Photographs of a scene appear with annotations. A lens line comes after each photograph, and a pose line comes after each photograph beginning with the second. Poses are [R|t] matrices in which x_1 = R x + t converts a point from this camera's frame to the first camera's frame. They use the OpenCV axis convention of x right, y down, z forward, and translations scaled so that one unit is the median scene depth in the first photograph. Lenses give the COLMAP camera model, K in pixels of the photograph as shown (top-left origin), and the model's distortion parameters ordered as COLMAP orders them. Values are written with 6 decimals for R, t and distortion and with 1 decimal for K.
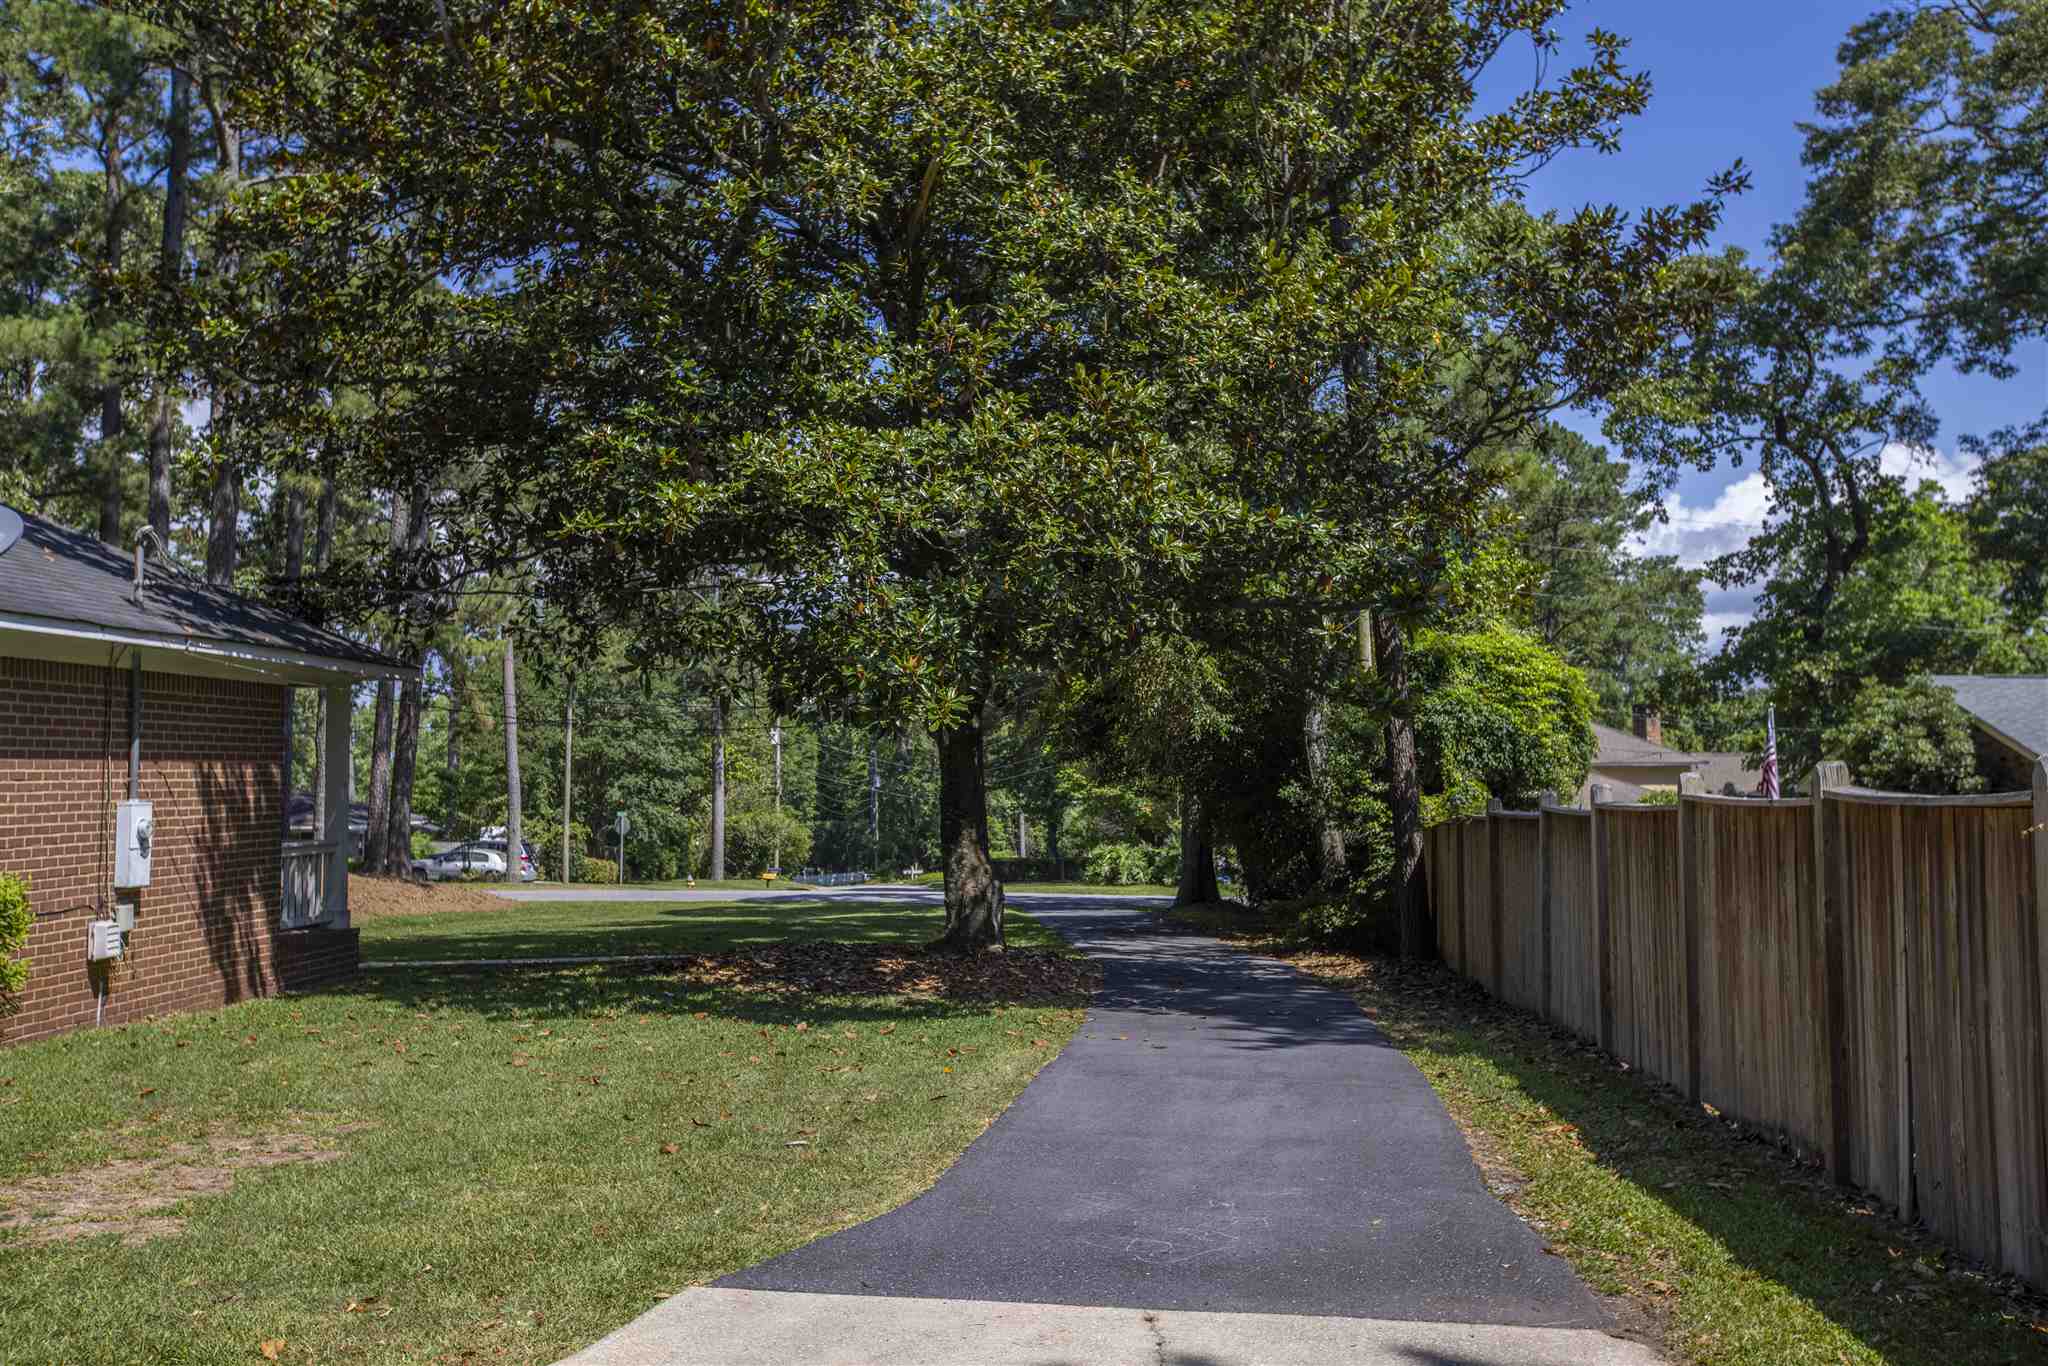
lens RADIAL K [[1905.0, 0, 1029.8], [0, 1905.0, 675.0], [0, 0, 1]] dist [0.004035, 0.124808]
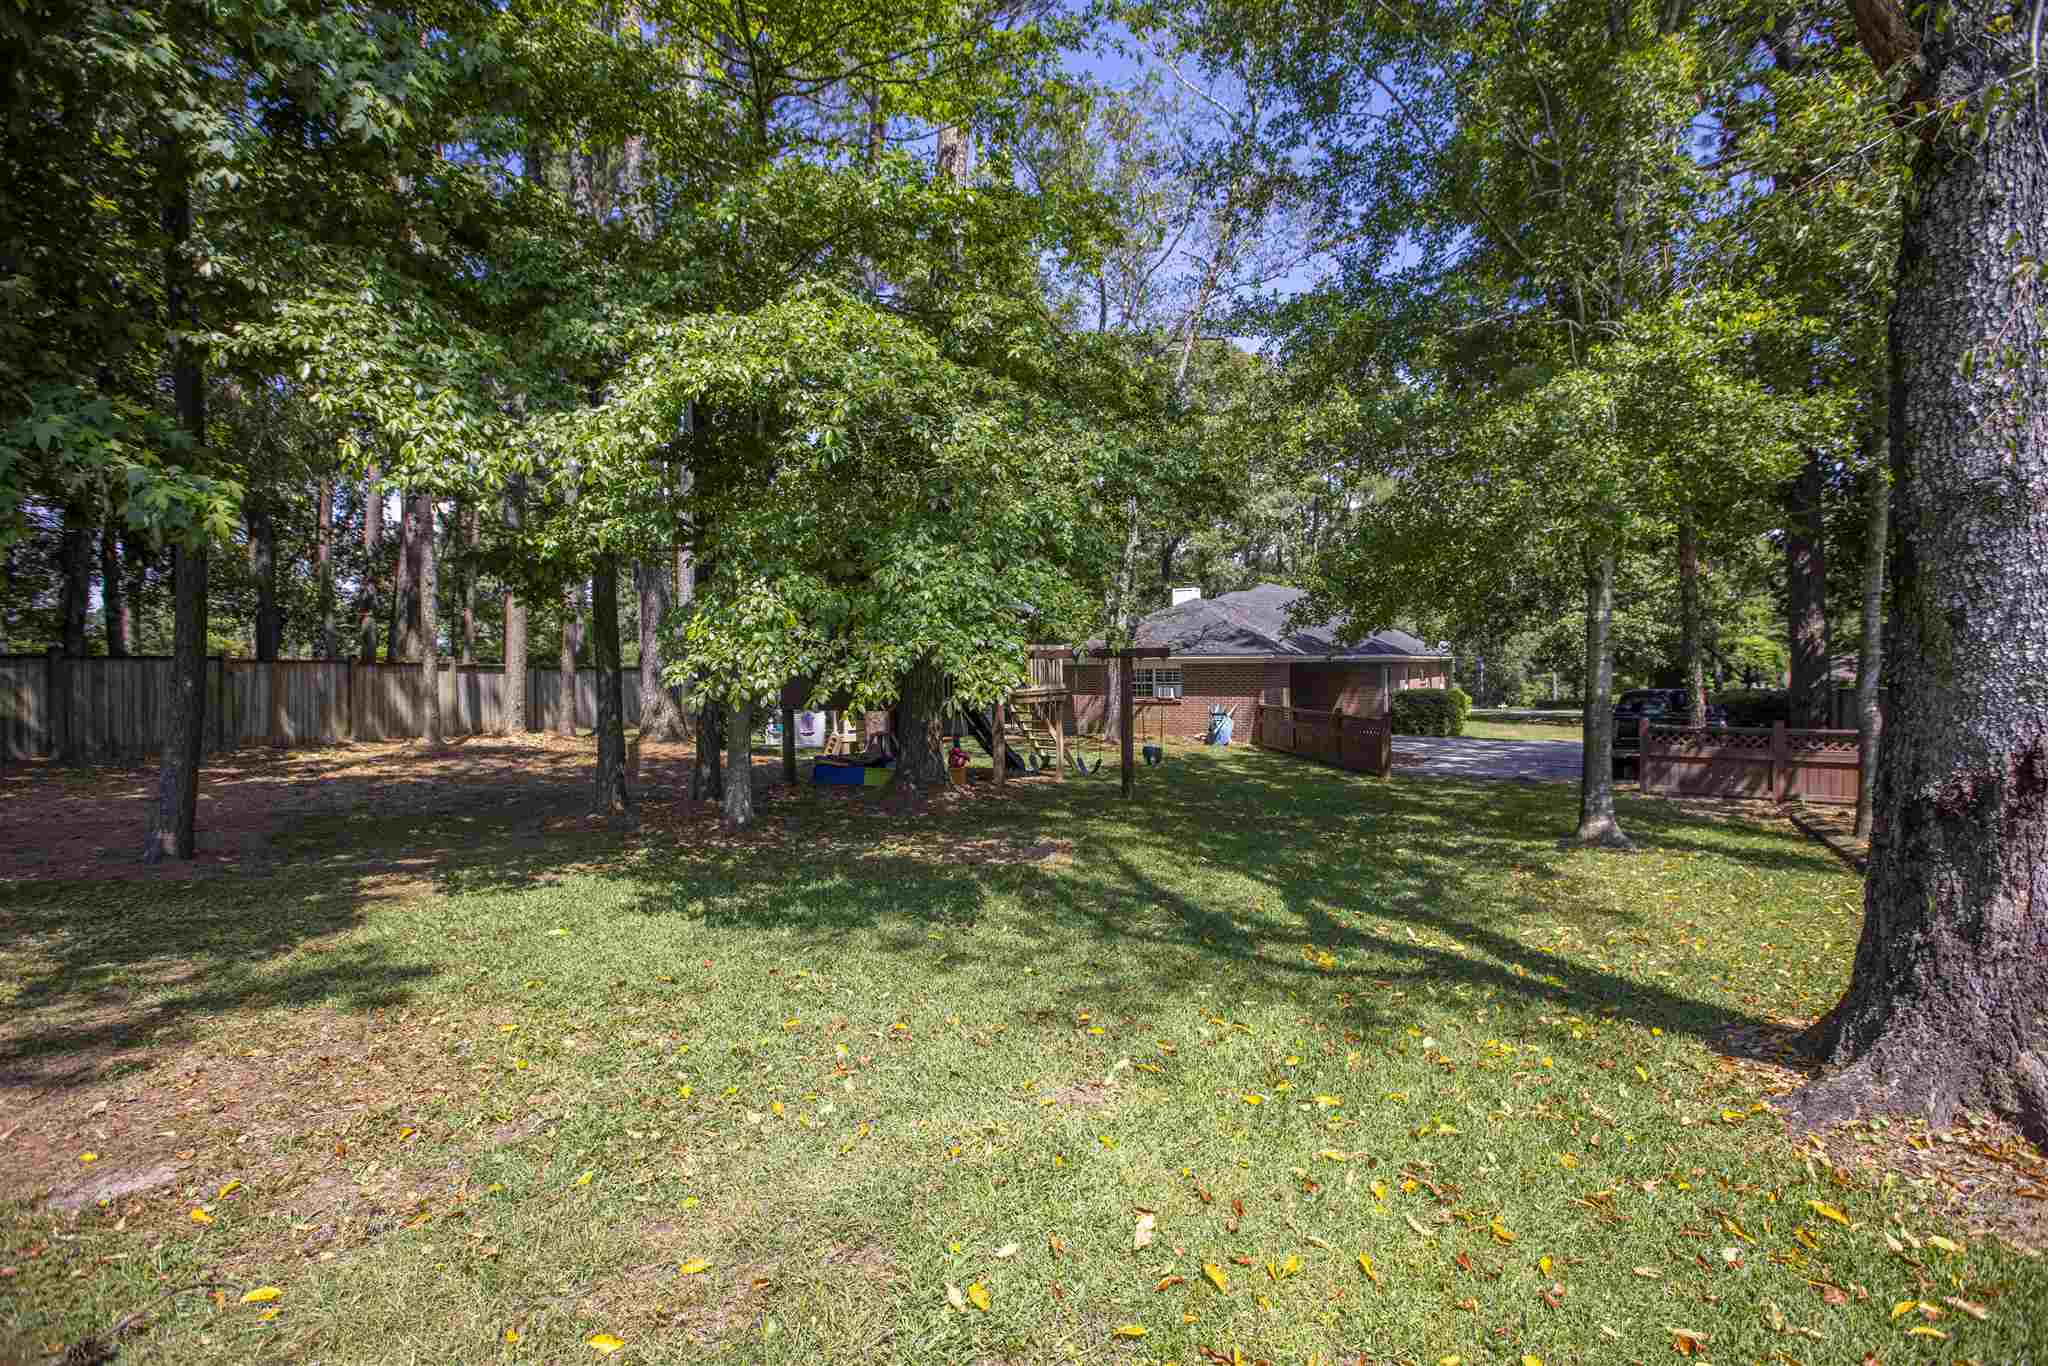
lens RADIAL K [[938.9, 0, 1010.2], [0, 938.9, 673.5], [0, 0, 1]] dist [-0.059926, 0.022192]
pose [[0.866455, 0.001447, -0.499253, -0.070358], [0.033068, 0.997634, 0.060281, -0.064142], [0.498159, -0.068740, 0.864357, -0.740251]]
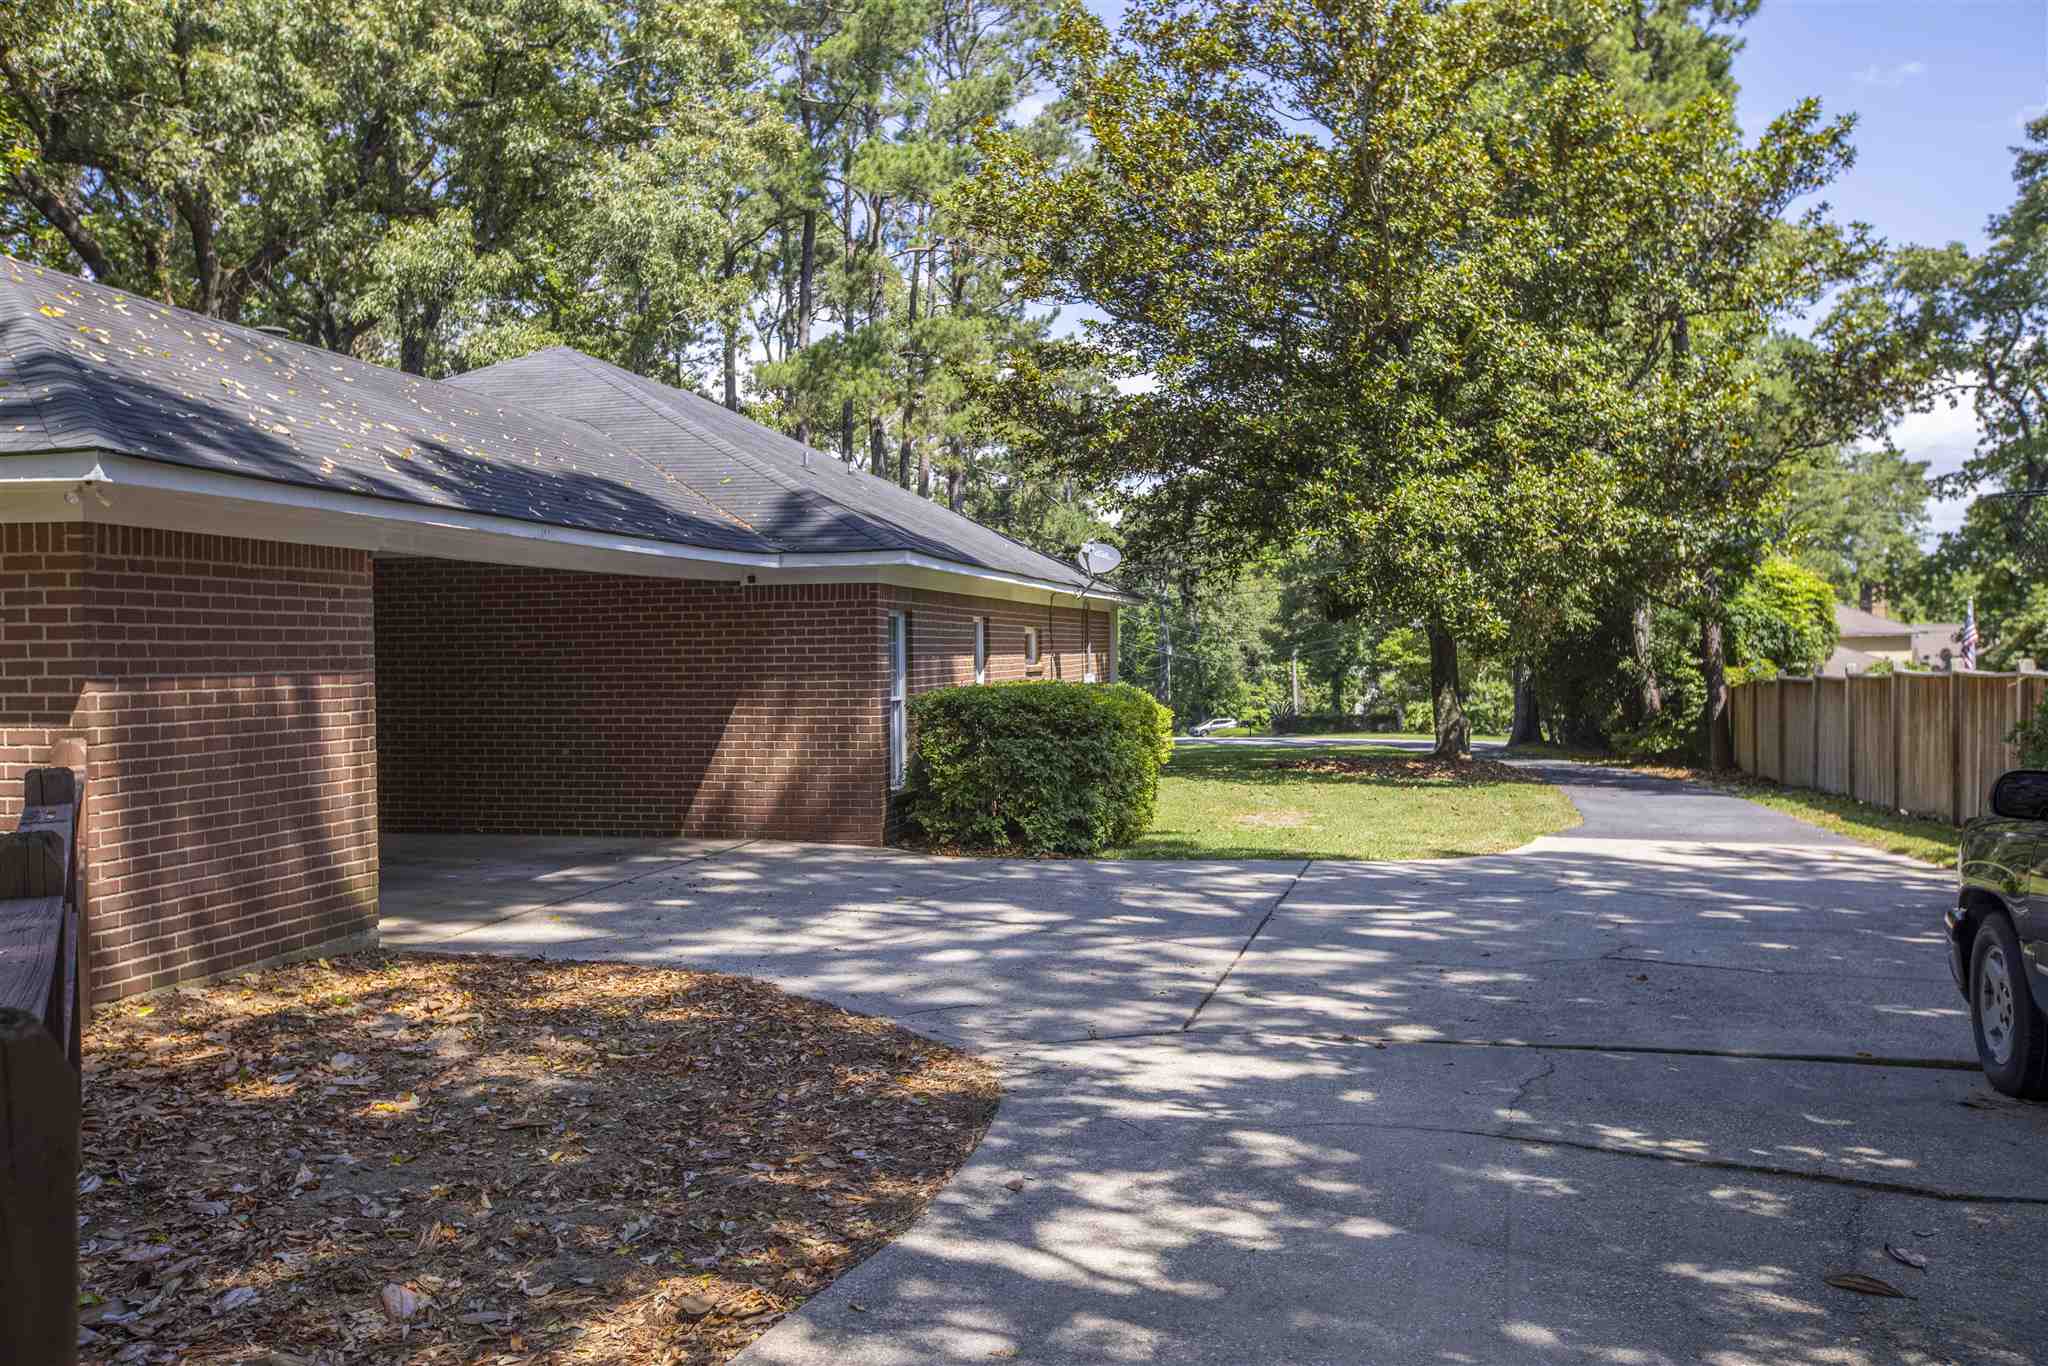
lens RADIAL K [[1780.8, 0, 1023.8], [0, 1780.8, 664.7], [0, 0, 1]] dist [0.003678, 0.113154]
pose [[0.991693, -0.004640, -0.128545, -0.104217], [0.013086, 0.997803, 0.064945, -0.024629], [0.127961, -0.066088, 0.989575, -0.315530]]
